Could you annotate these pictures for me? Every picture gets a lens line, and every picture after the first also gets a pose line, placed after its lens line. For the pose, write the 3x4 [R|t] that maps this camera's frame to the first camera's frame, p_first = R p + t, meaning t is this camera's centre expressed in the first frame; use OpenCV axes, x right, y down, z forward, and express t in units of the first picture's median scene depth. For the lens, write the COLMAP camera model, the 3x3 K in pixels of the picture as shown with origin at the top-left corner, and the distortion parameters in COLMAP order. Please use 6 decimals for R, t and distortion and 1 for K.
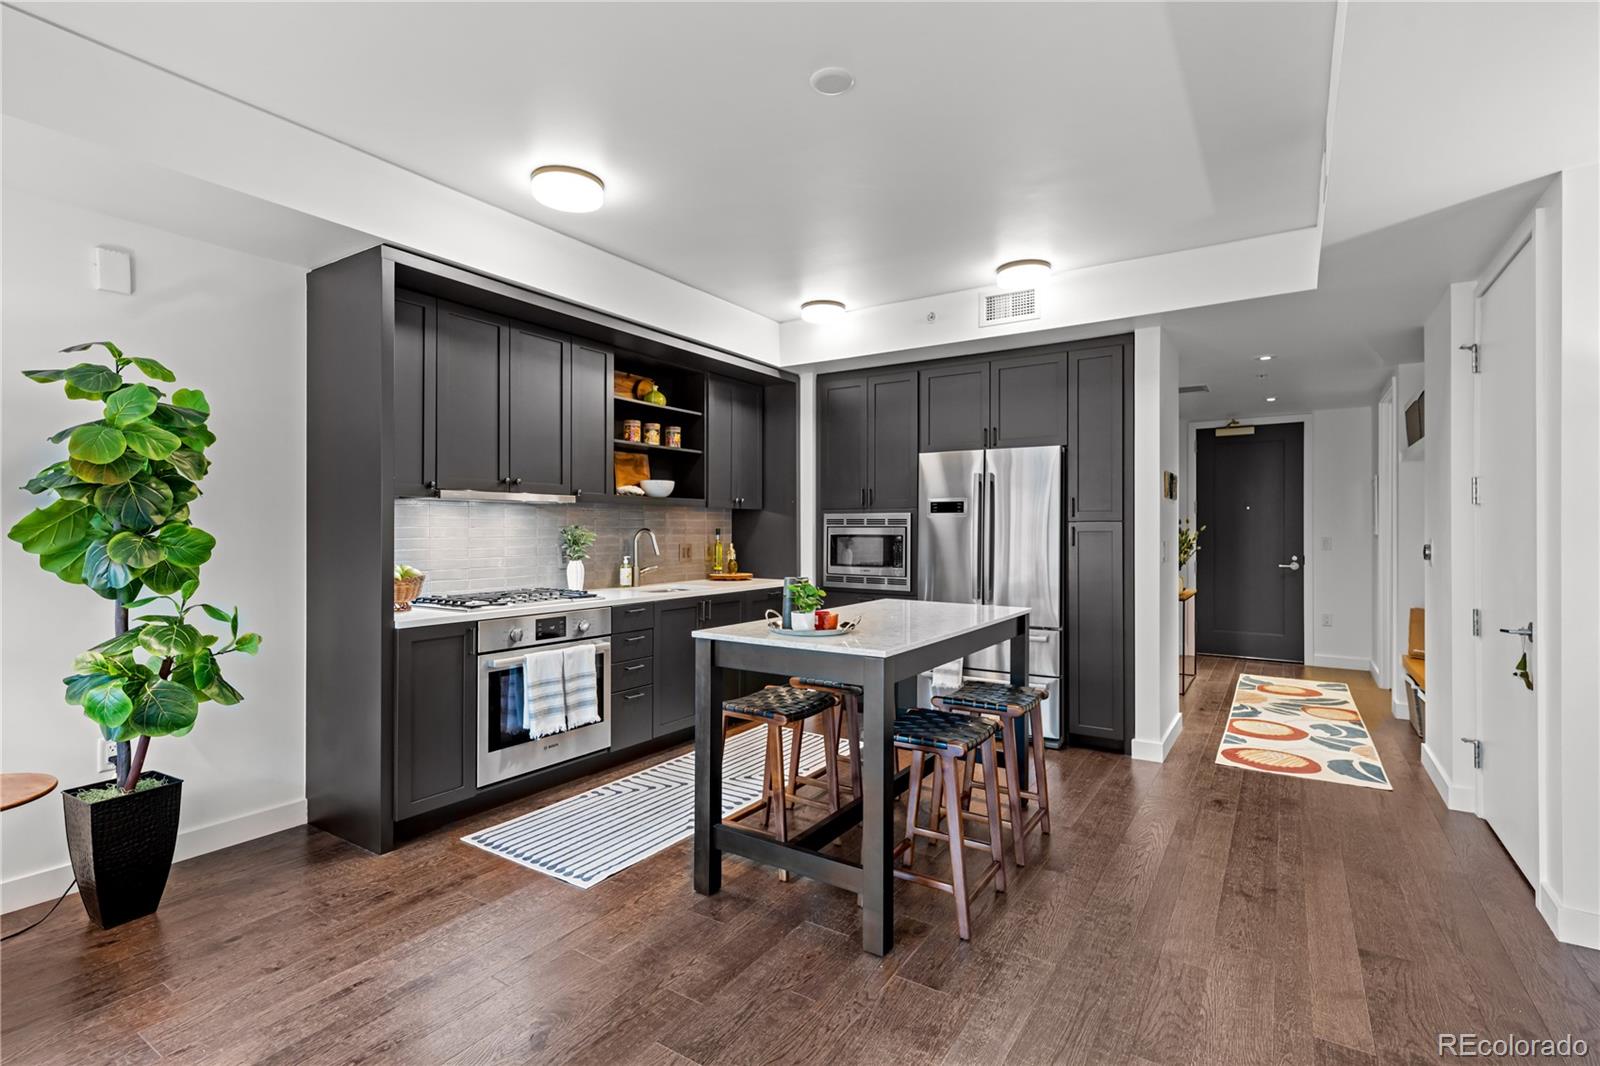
lens RADIAL K [[755.1, 0, 821.7], [0, 755.1, 527.5], [0, 0, 1]] dist [0.019590, -0.000453]
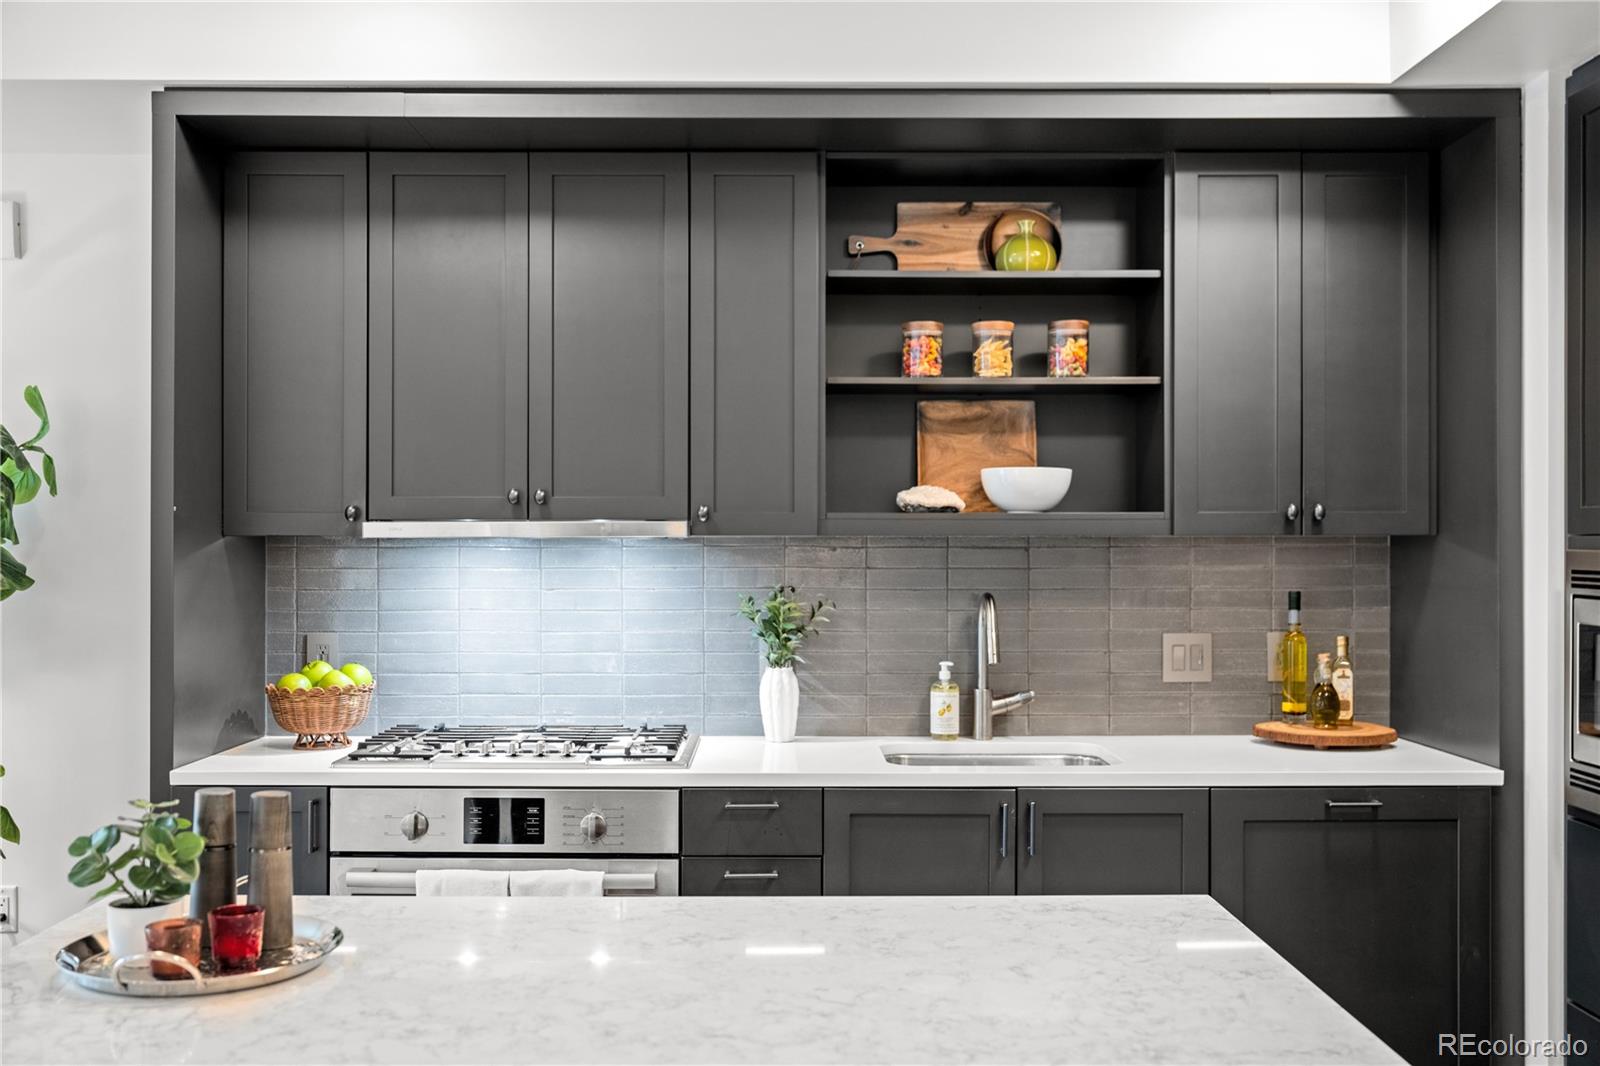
lens RADIAL K [[1574.2, 0, 806.7], [0, 1574.2, 542.8], [0, 0, 1]] dist [0.003230, 0.000000]
pose [[0.530499, -0.001720, -0.847684, 0.444803], [0.003795, 0.999993, 0.000346, -0.027622], [0.847677, -0.003401, 0.530502, 0.538176]]
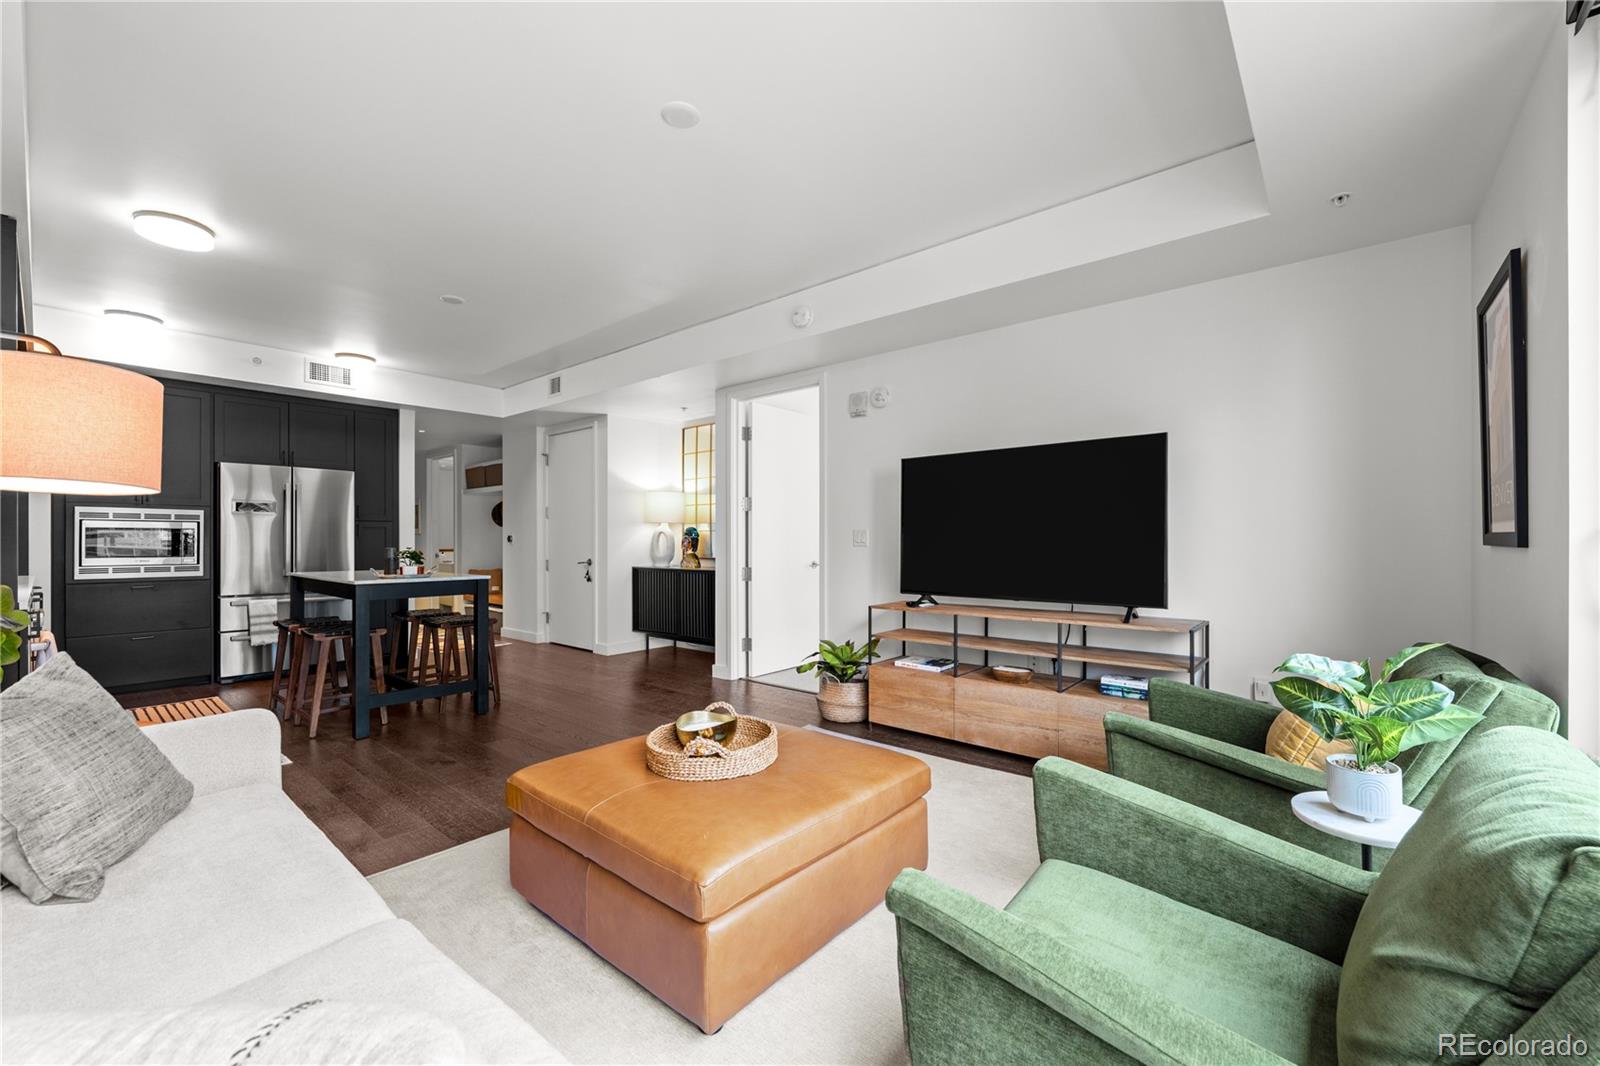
lens RADIAL K [[680.8, 0, 820.9], [0, 680.8, 541.7], [0, 0, 1]] dist [0.005796, -0.001023]
pose [[0.145888, 0.002238, 0.989299, -0.940987], [-0.002069, 0.999996, -0.001957, 0.035206], [-0.989299, -0.001761, 0.145892, -0.144868]]
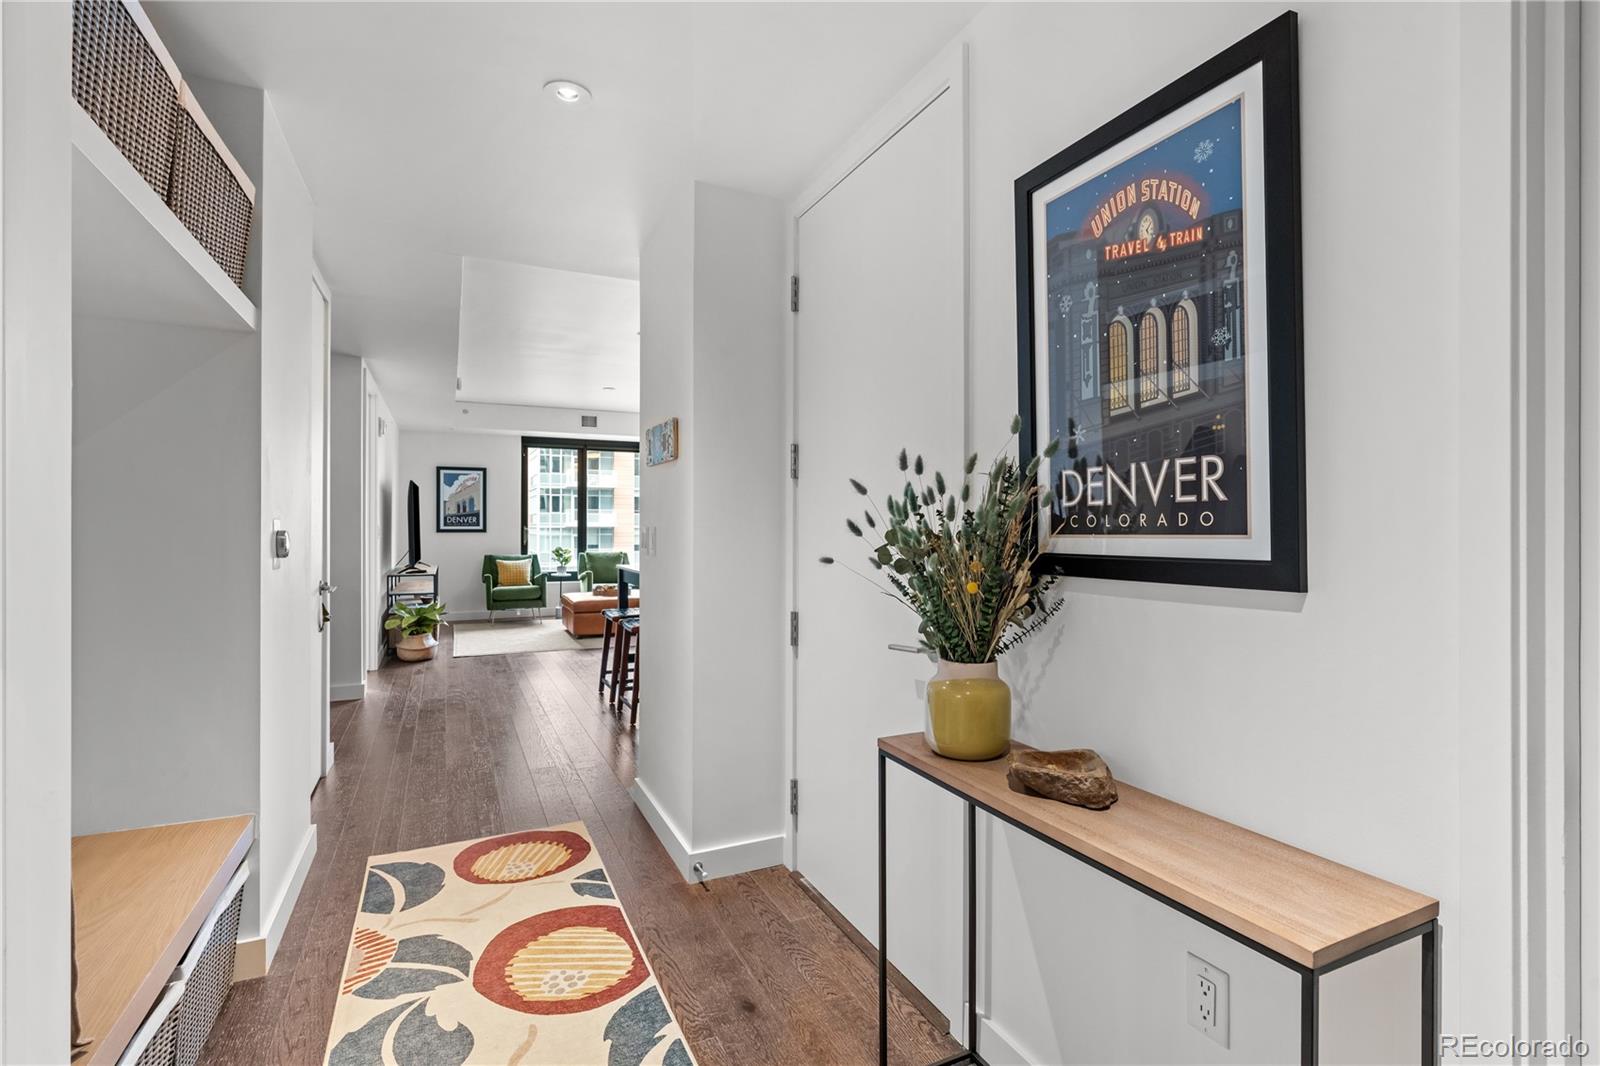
lens RADIAL K [[755.1, 0, 793.4], [0, 755.1, 528.0], [0, 0, 1]] dist [0.019590, -0.000453]
pose [[-0.550101, -0.003917, -0.835089, 0.994383], [-0.002701, 0.999992, -0.002911, 0.024405], [0.835094, 0.000654, -0.550108, 1.531293]]
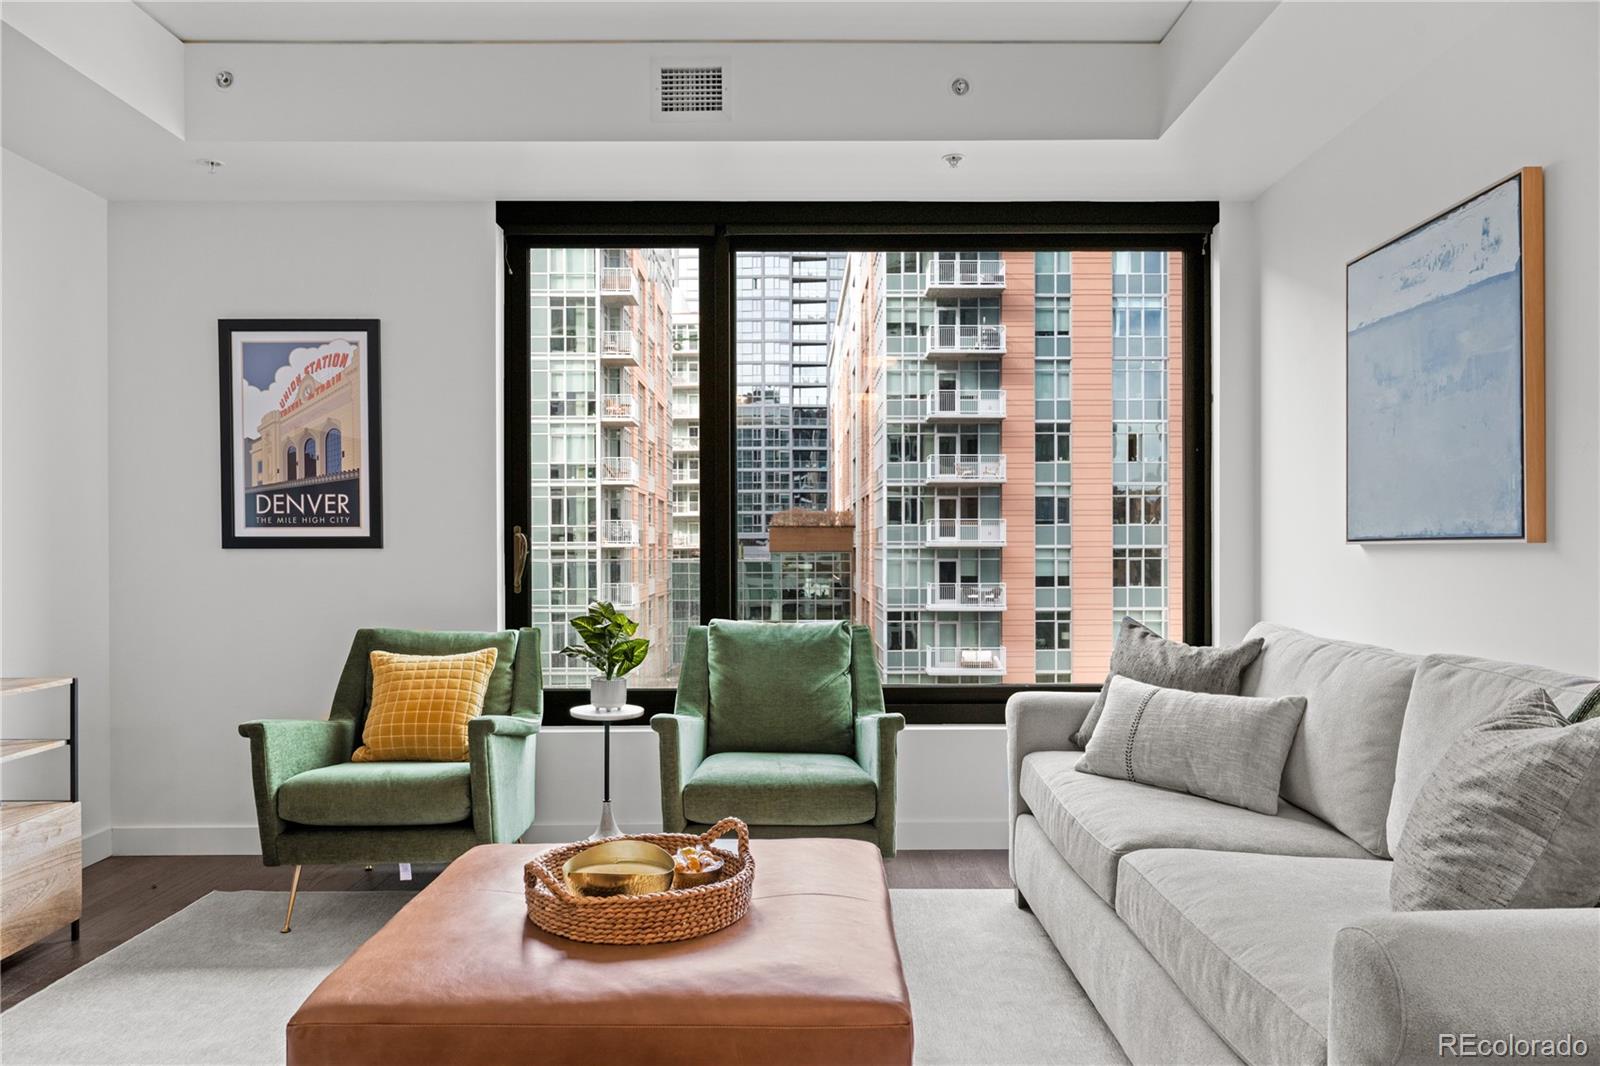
lens RADIAL K [[1117.9, 0, 803.4], [0, 1117.9, 559.0], [0, 0, 1]] dist [0.000241, -0.002356]
pose [[-0.843889, 0.003262, -0.536508, -0.191995], [0.000388, 0.999985, 0.005469, 0.037440], [0.536518, 0.004407, -0.843878, 0.502983]]
